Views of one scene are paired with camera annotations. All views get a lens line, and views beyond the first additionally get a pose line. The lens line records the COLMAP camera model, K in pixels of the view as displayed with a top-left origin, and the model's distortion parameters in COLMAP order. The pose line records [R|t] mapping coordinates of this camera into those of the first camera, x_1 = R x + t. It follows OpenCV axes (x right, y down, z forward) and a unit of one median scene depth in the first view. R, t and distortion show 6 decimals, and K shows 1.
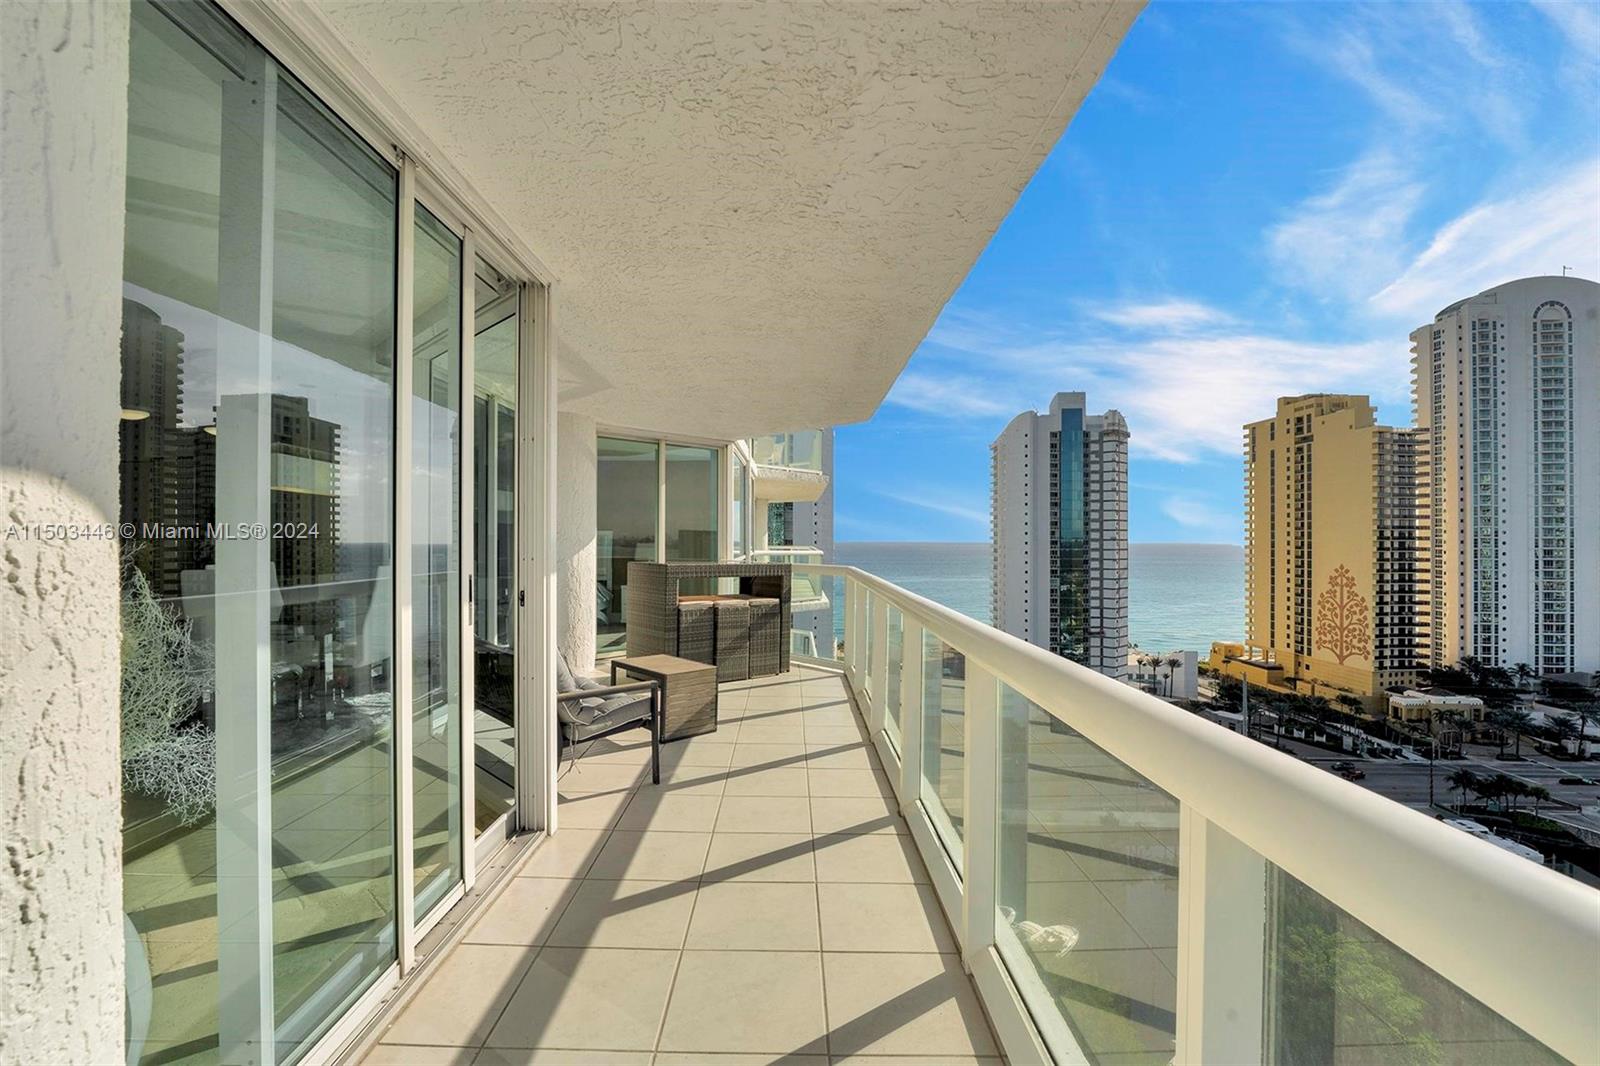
lens RADIAL K [[708.2, 0, 796.3], [0, 708.2, 537.1], [0, 0, 1]] dist [-0.001618, 0.000074]
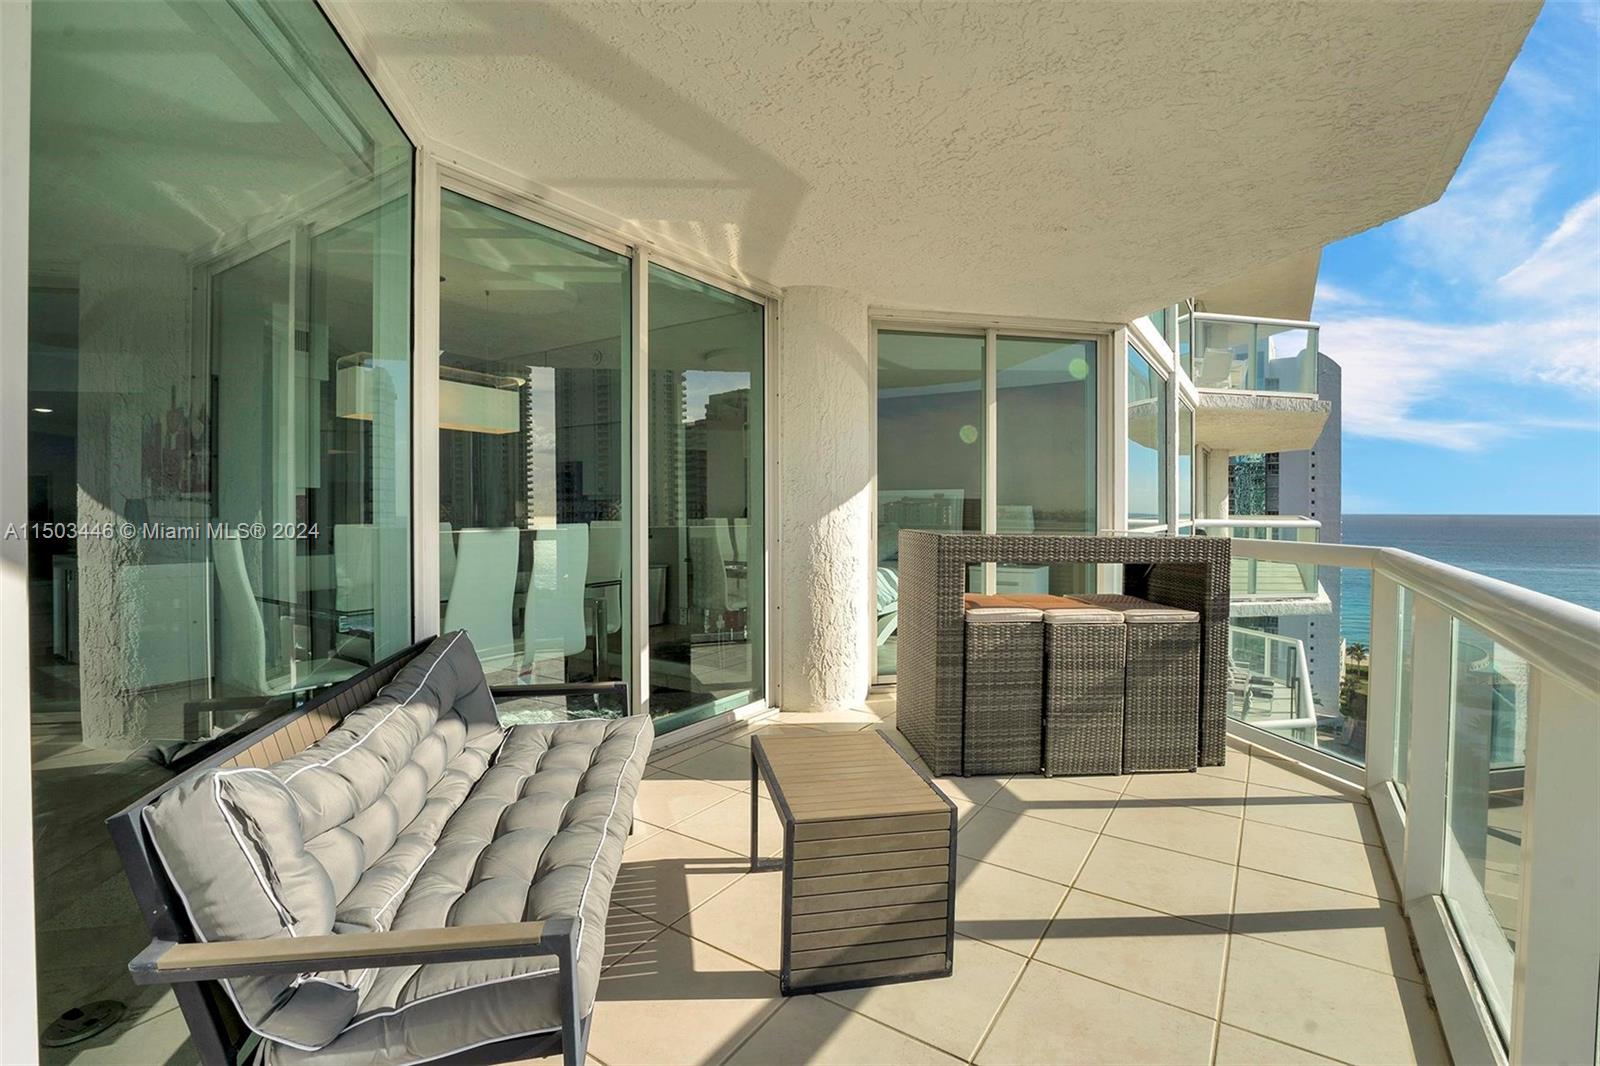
lens RADIAL K [[724.8, 0, 803.1], [0, 724.8, 516.1], [0, 0, 1]] dist [-0.029591, -0.000217]
pose [[0.828650, 0.001855, -0.559764, 0.026008], [0.002800, 0.999968, 0.007459, 0.019517], [0.559760, -0.007748, 0.828619, 0.471905]]
